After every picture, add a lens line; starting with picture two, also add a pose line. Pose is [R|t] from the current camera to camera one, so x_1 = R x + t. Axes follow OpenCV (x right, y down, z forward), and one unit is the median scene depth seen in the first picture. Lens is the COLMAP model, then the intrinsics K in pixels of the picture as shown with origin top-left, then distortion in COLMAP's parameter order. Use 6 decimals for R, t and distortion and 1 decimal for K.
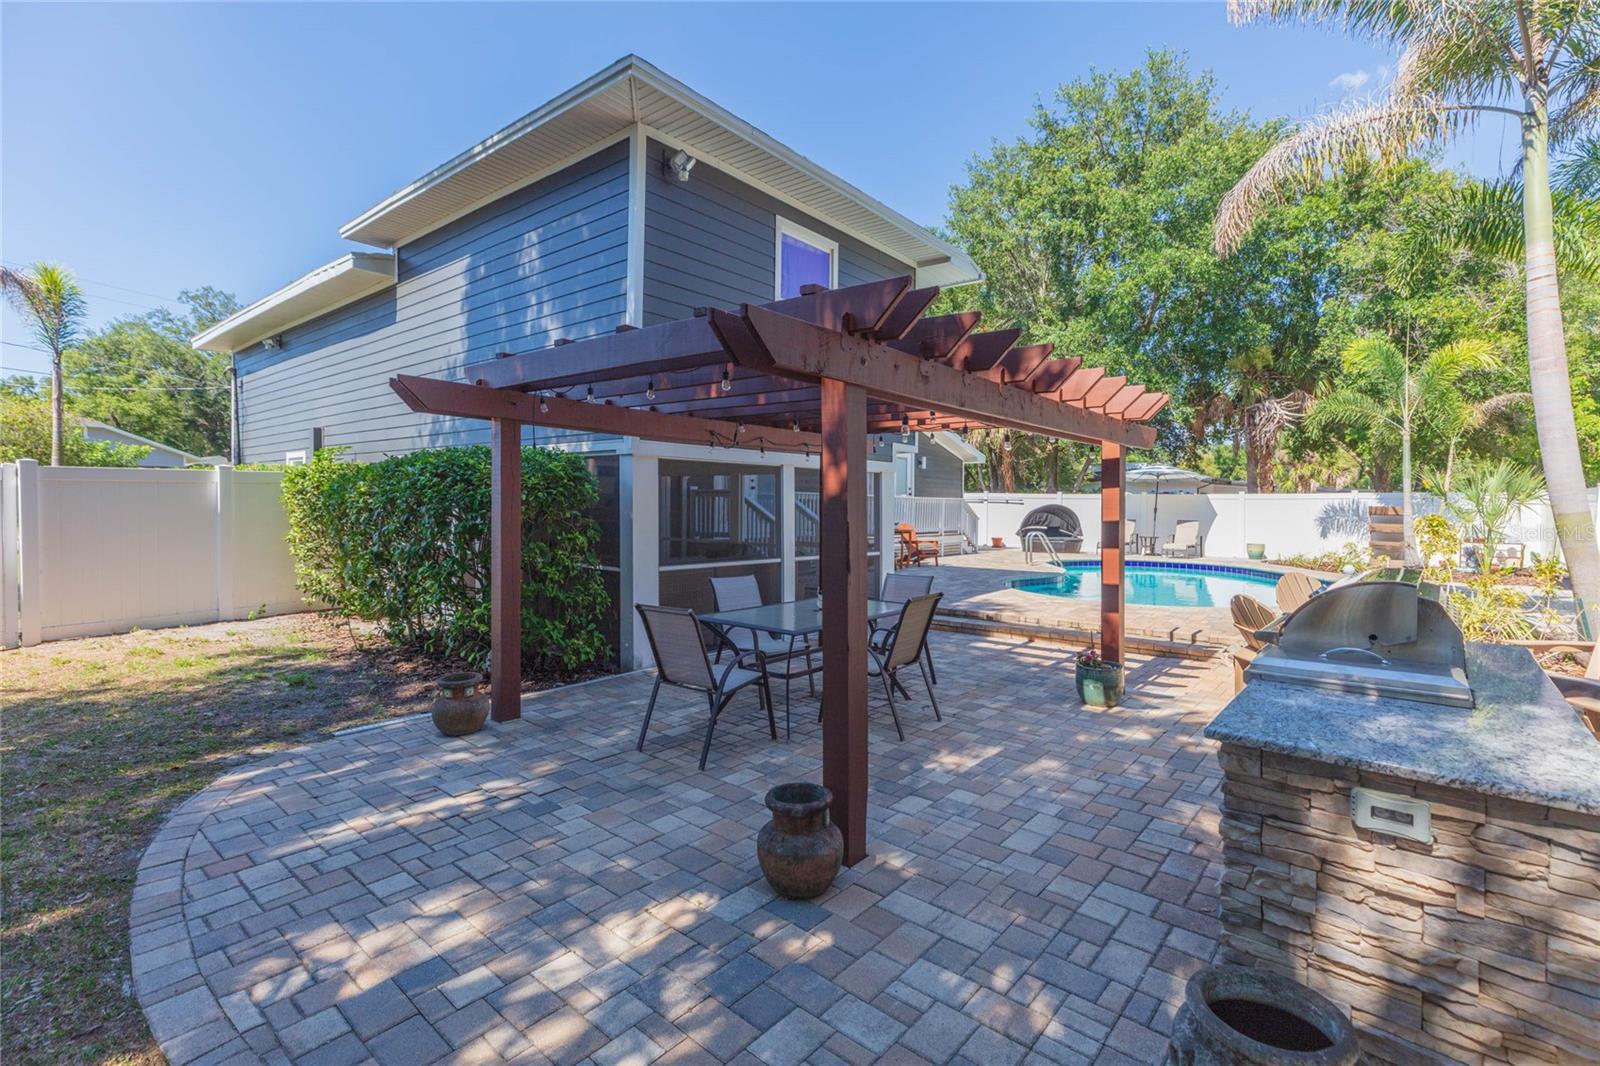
lens RADIAL K [[710.5, 0, 833.4], [0, 710.5, 509.0], [0, 0, 1]] dist [0.001477, 0.000013]
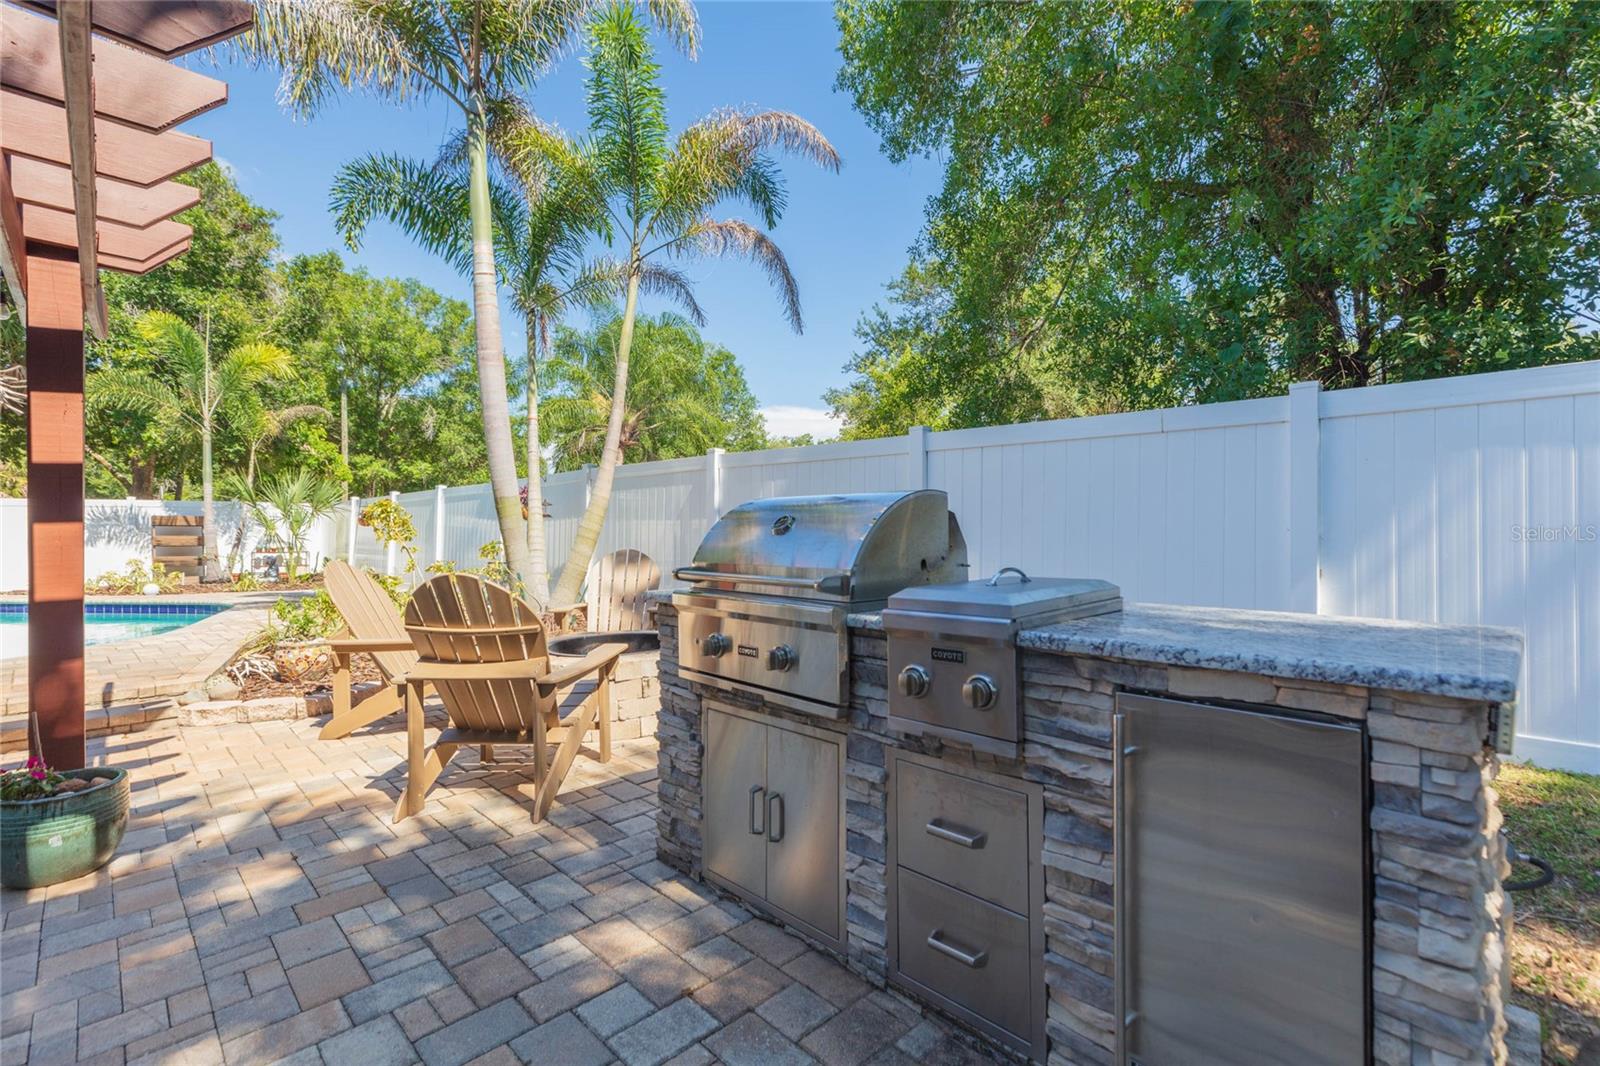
lens RADIAL K [[726.8, 0, 791.8], [0, 726.8, 515.7], [0, 0, 1]] dist [-0.000510, -0.000241]
pose [[0.121518, 0.016476, 0.992452, -0.017706], [0.010423, 0.999786, -0.017874, 0.052250], [-0.992534, 0.012516, 0.121321, 0.390364]]
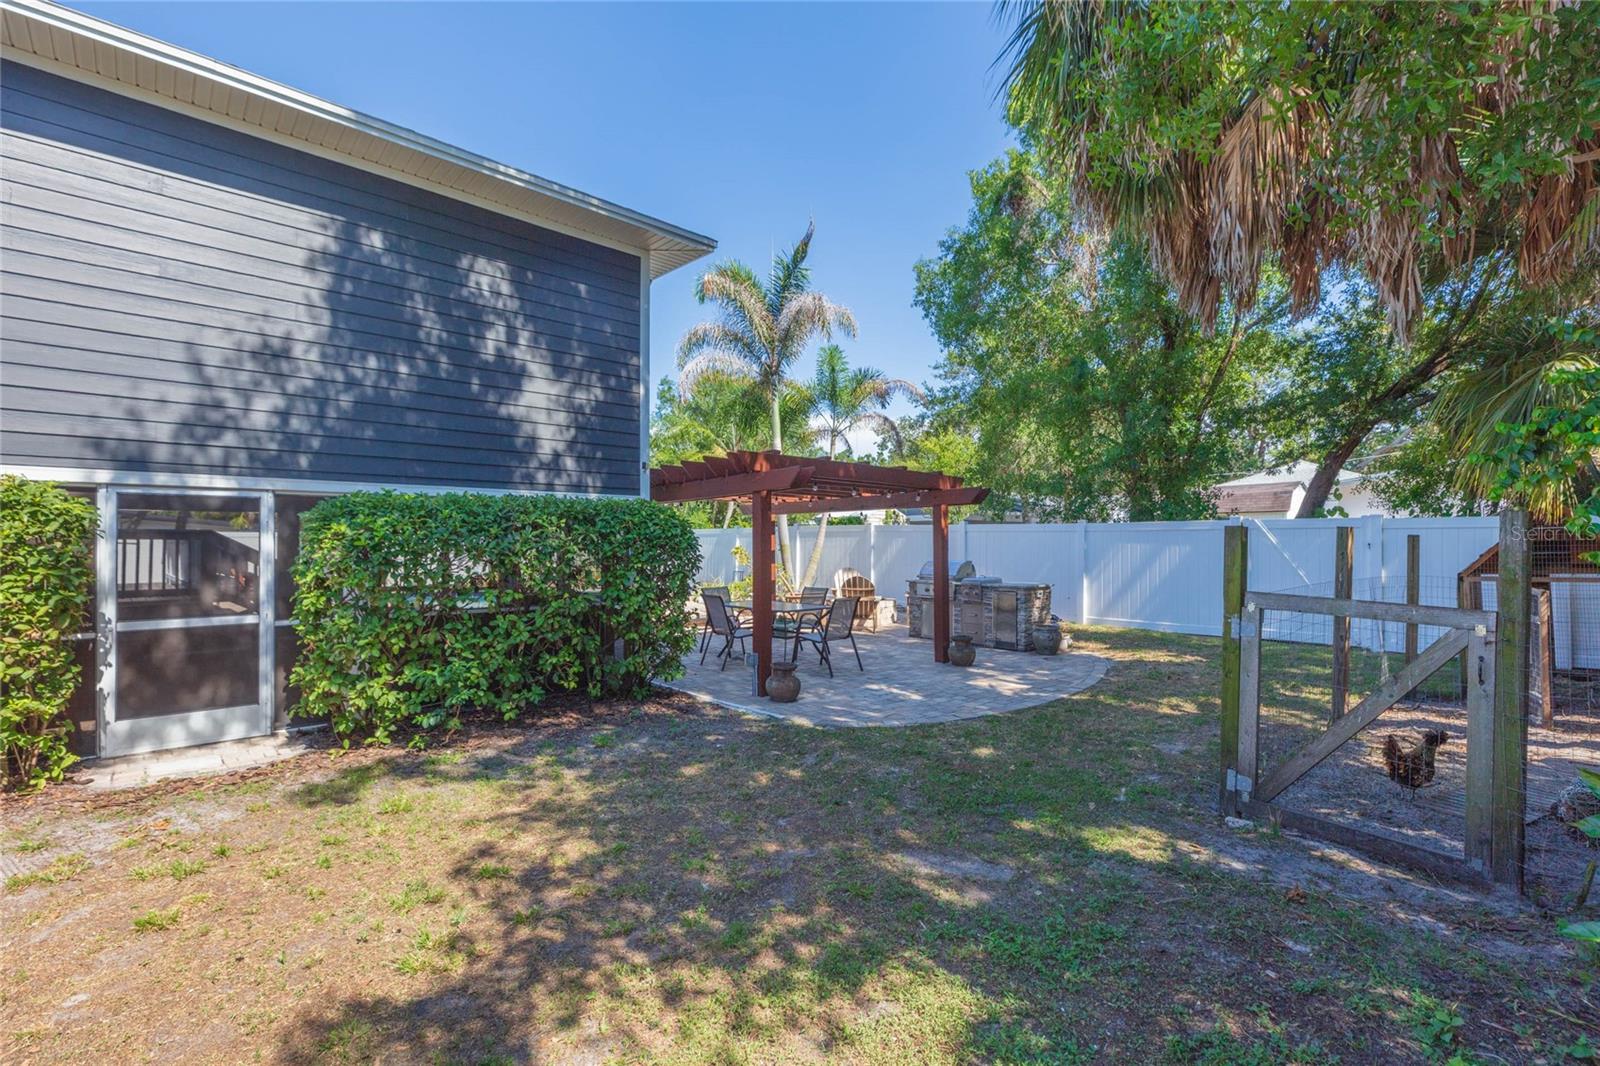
lens RADIAL K [[726.8, 0, 791.8], [0, 726.8, 515.7], [0, 0, 1]] dist [-0.000510, -0.000241]
pose [[0.164978, 0.027671, 0.985909, -1.368466], [0.006812, 0.999551, -0.029194, -0.017771], [-0.986274, 0.011532, 0.164716, 0.490489]]
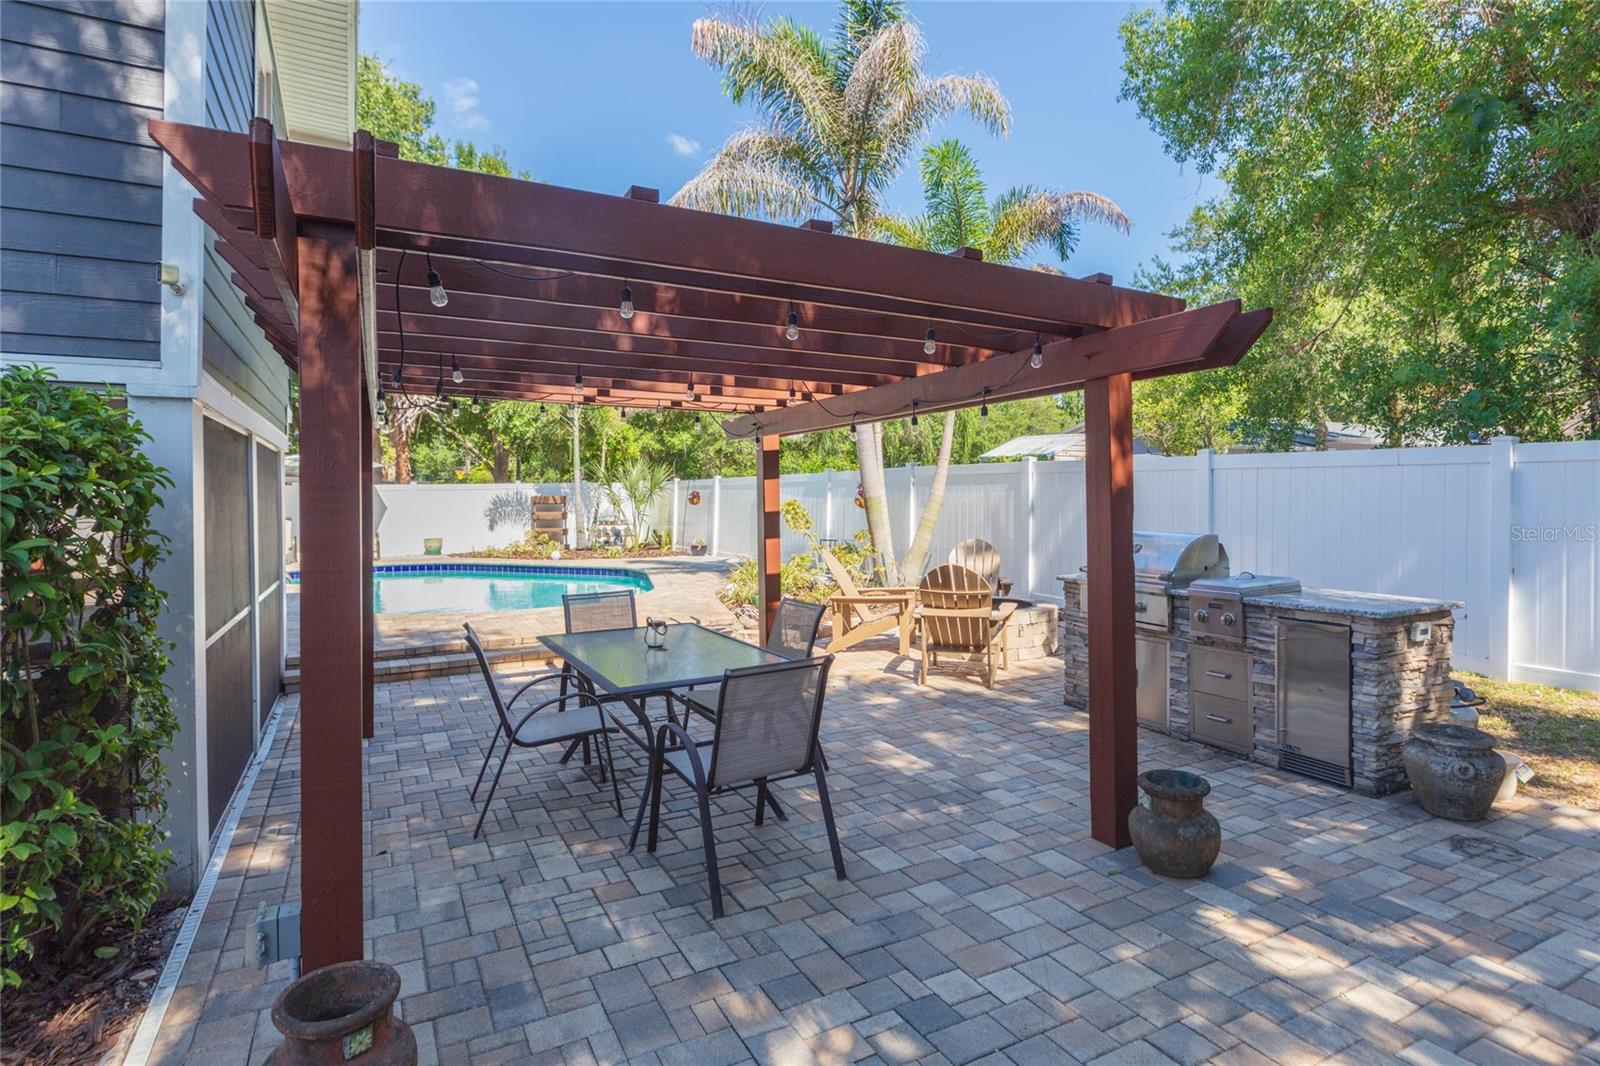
lens RADIAL K [[820.0, 0, 794.4], [0, 820.0, 496.5], [0, 0, 1]] dist [-0.004616, -0.000735]
pose [[0.403161, -0.011505, 0.915057, -0.542986], [0.016260, 0.999853, 0.005408, -0.007279], [-0.914985, 0.012698, 0.403289, 0.414245]]
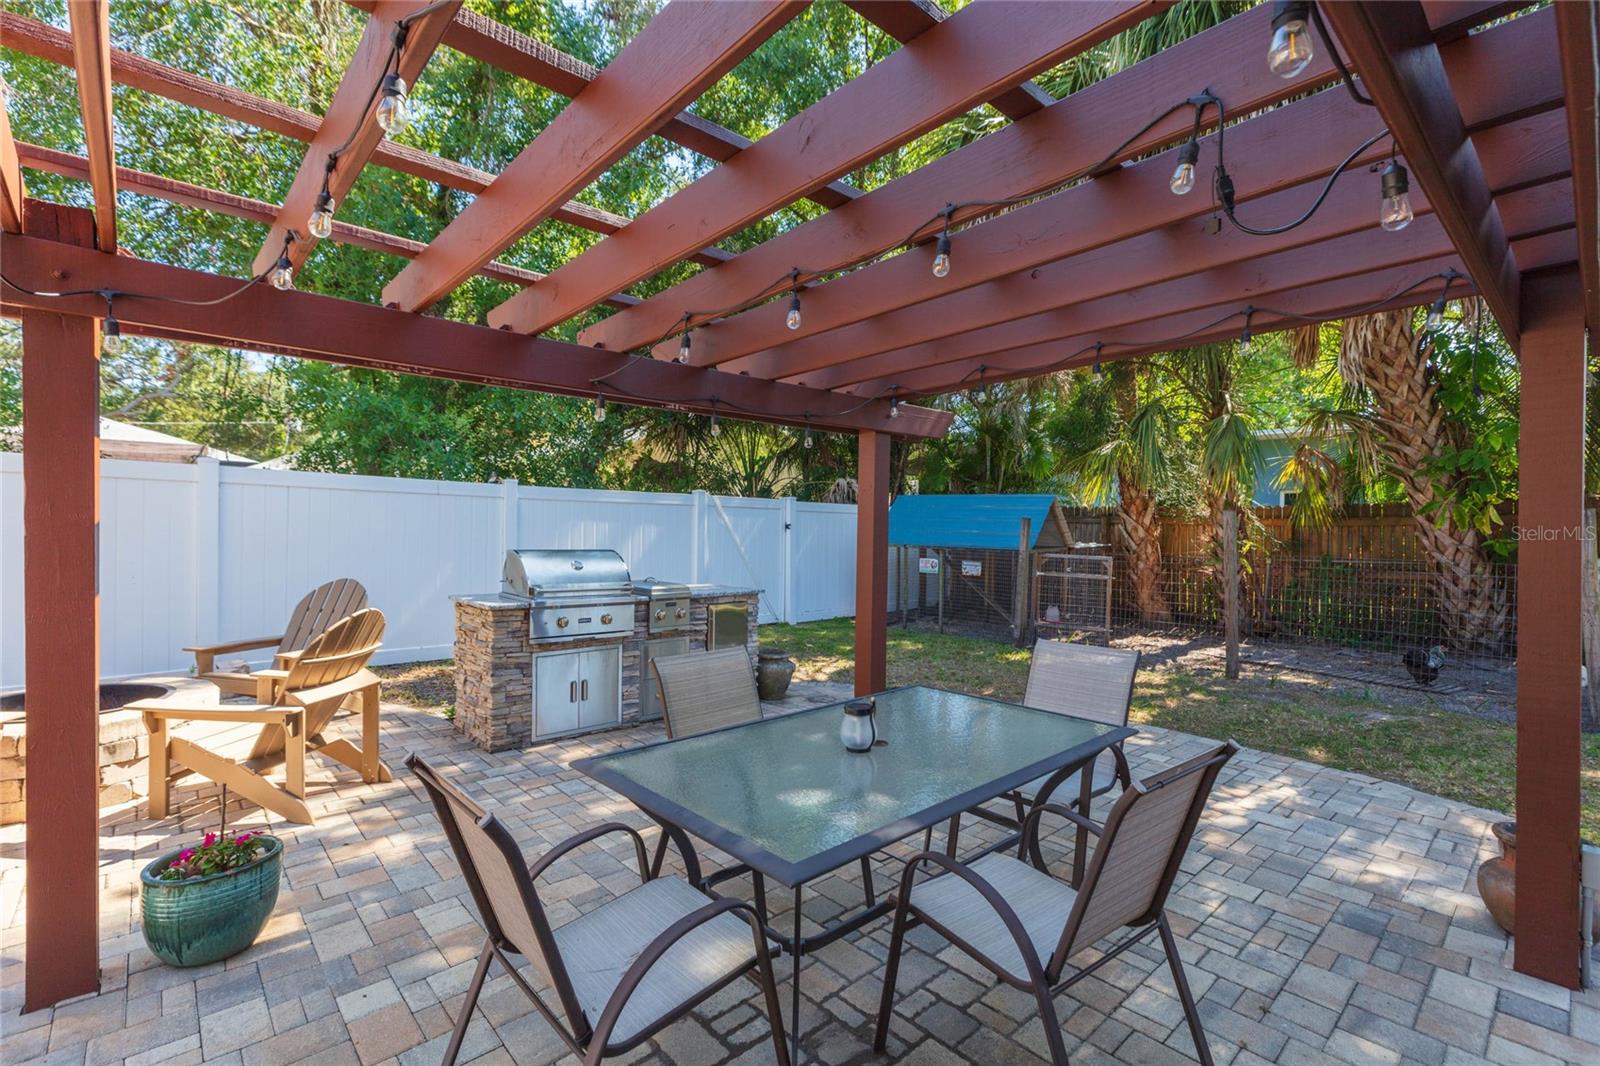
lens RADIAL K [[721.0, 0, 823.9], [0, 721.0, 496.6], [0, 0, 1]] dist [0.000633, 0.000239]
pose [[-0.990257, -0.010636, 0.138844, -0.041860], [-0.016268, 0.999087, -0.039493, 0.008505], [-0.138298, -0.041367, -0.989526, 1.093231]]
